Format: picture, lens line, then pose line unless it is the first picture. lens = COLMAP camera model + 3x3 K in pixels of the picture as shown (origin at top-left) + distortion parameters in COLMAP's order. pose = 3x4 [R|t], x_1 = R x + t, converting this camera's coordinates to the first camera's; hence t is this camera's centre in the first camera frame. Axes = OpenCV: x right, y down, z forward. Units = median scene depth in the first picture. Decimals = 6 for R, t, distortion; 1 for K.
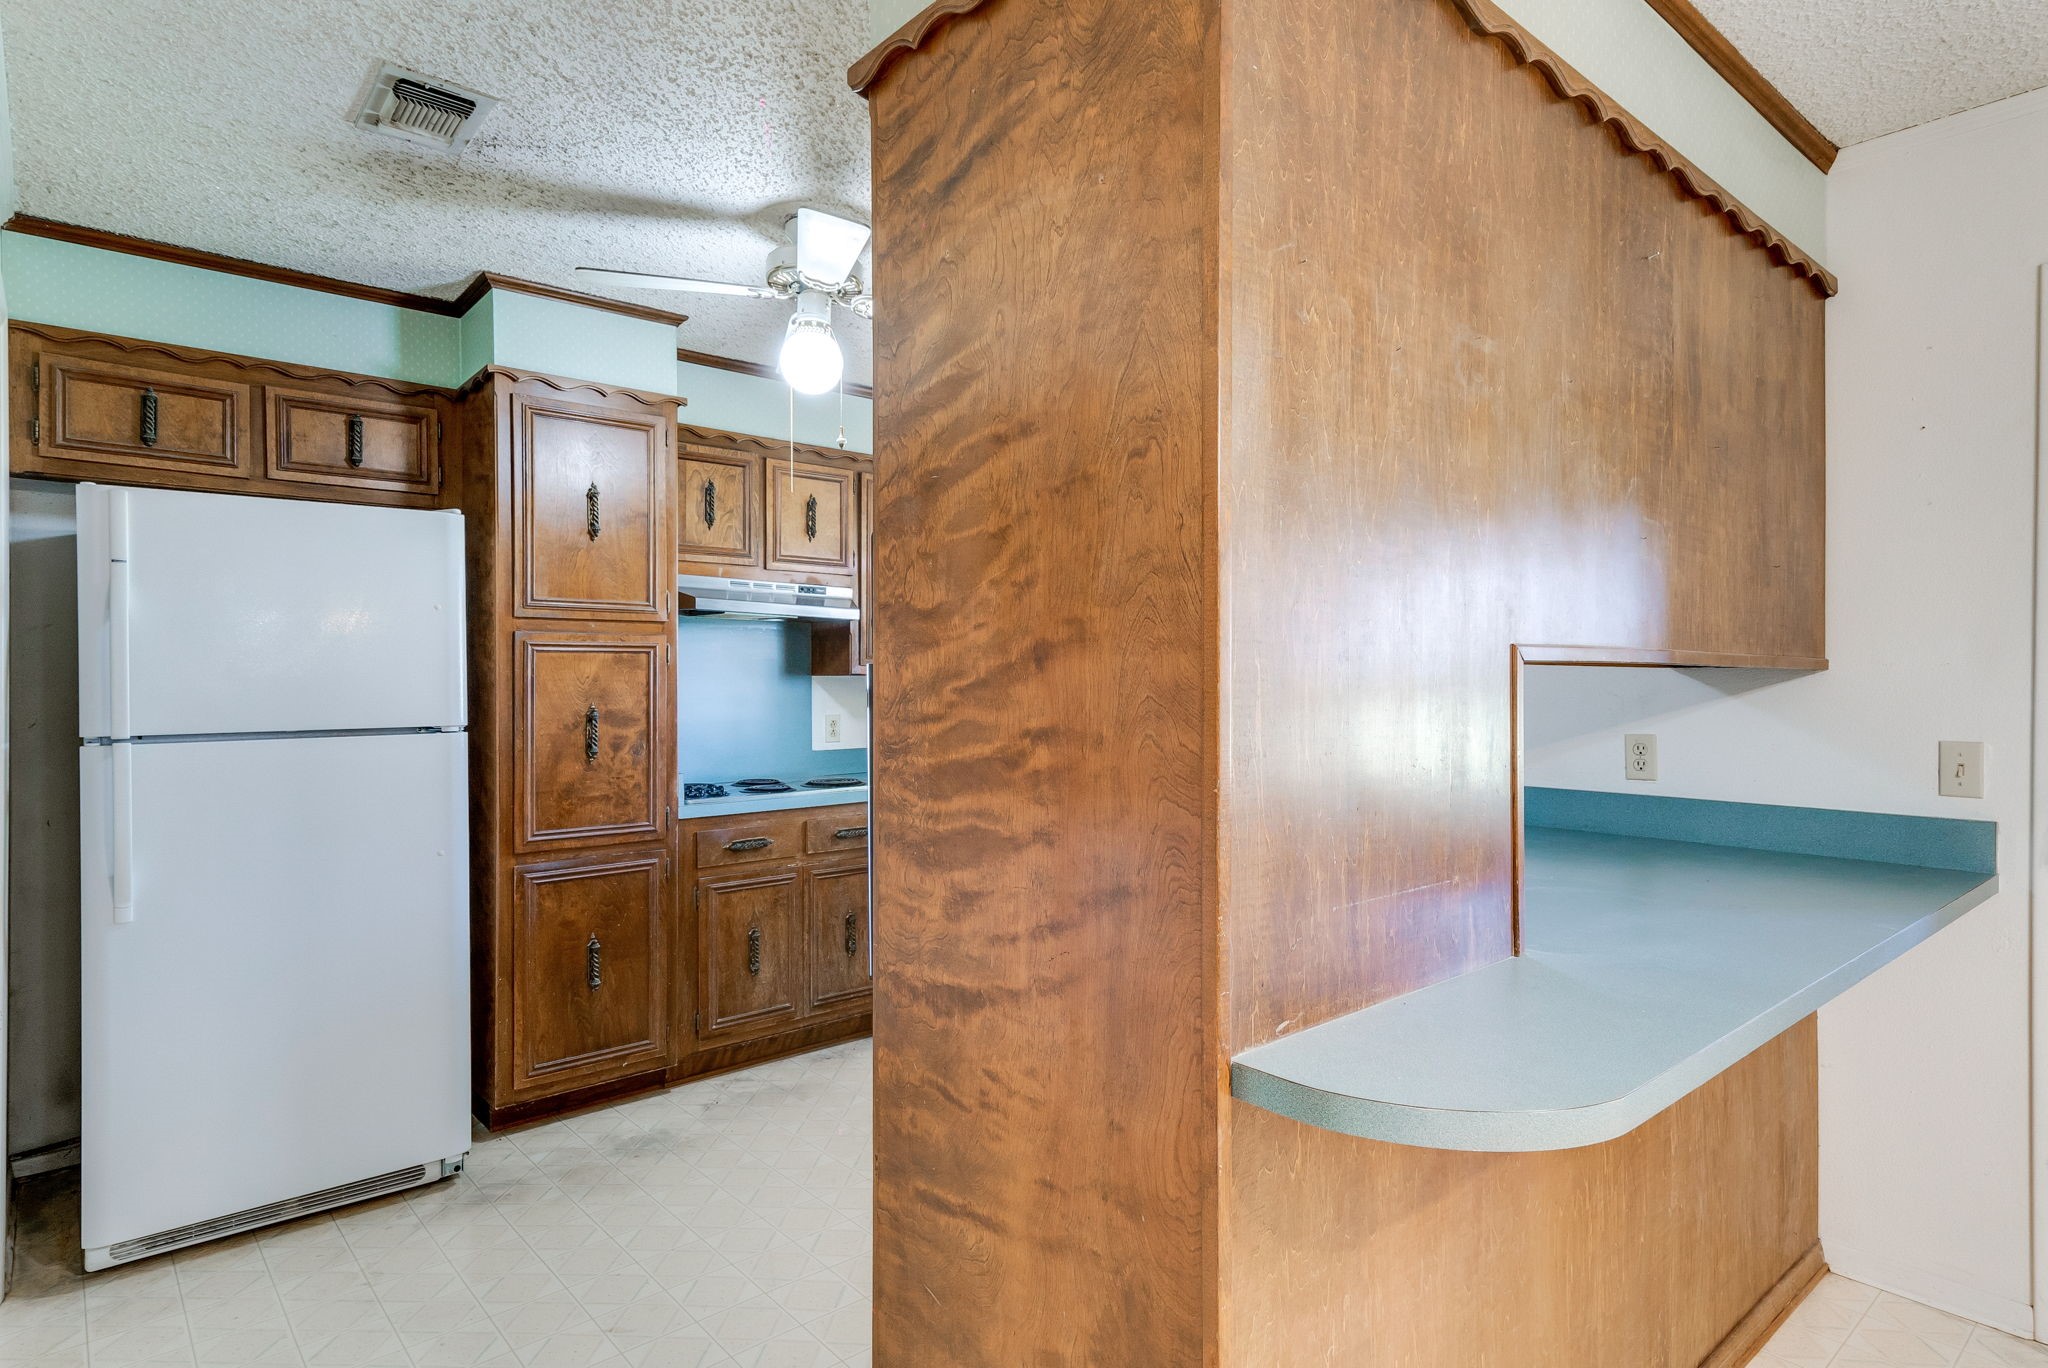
lens RADIAL K [[1103.4, 0, 1009.6], [0, 1103.4, 678.6], [0, 0, 1]] dist [0.024605, 0.004437]
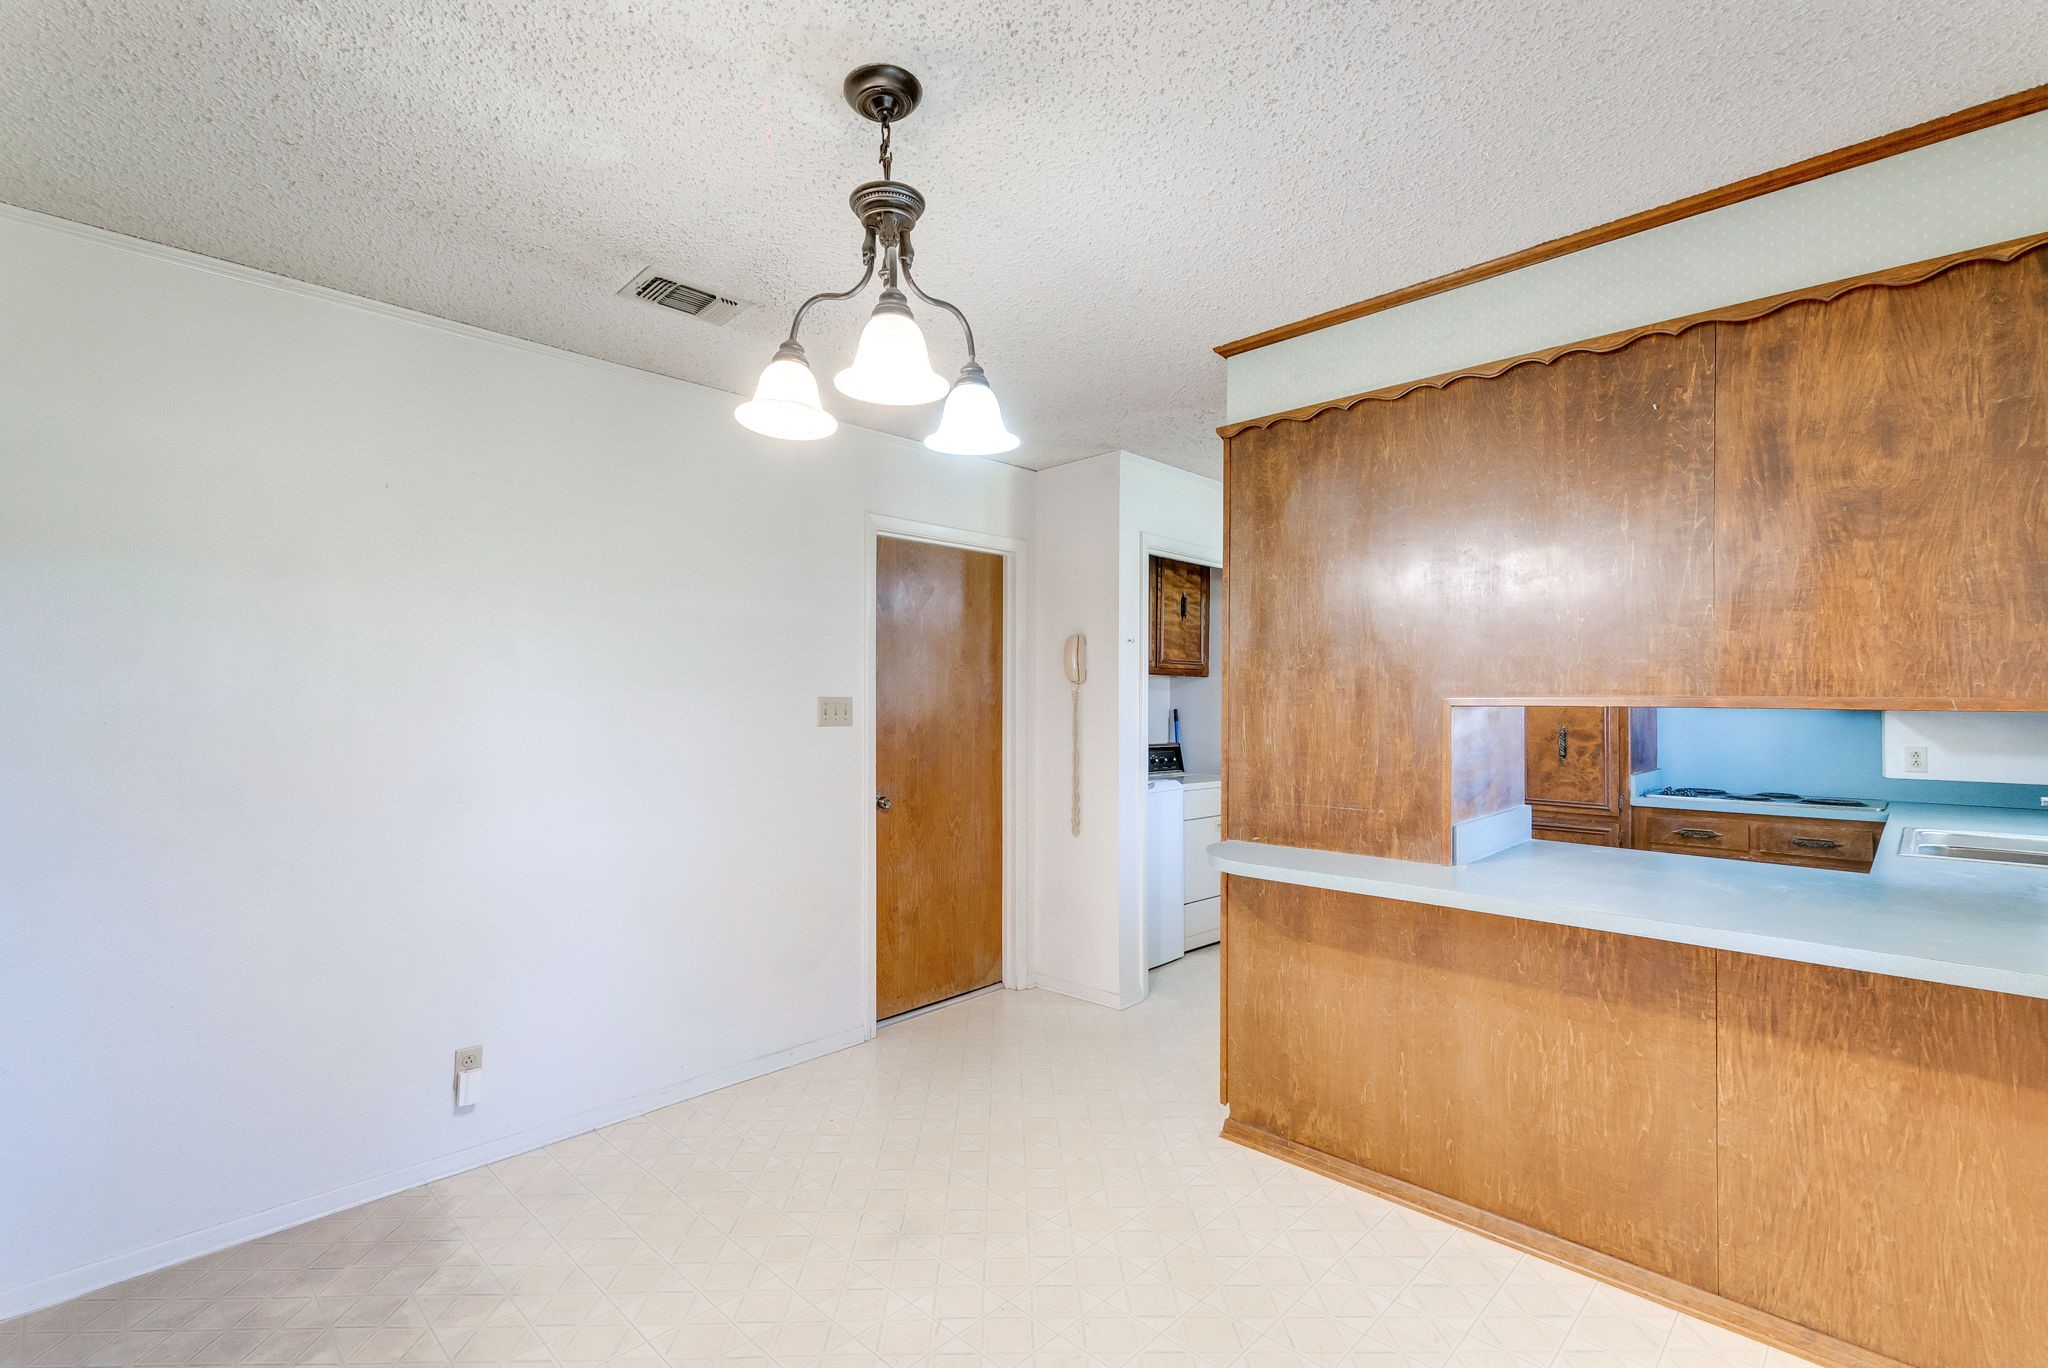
lens RADIAL K [[926.5, 0, 1016.0], [0, 926.5, 686.1], [0, 0, 1]] dist [0.008818, -0.002152]
pose [[0.084904, -0.015297, -0.996272, 0.930650], [-0.004252, 0.999867, -0.015715, -0.010543], [0.996380, 0.005570, 0.084827, 0.075612]]
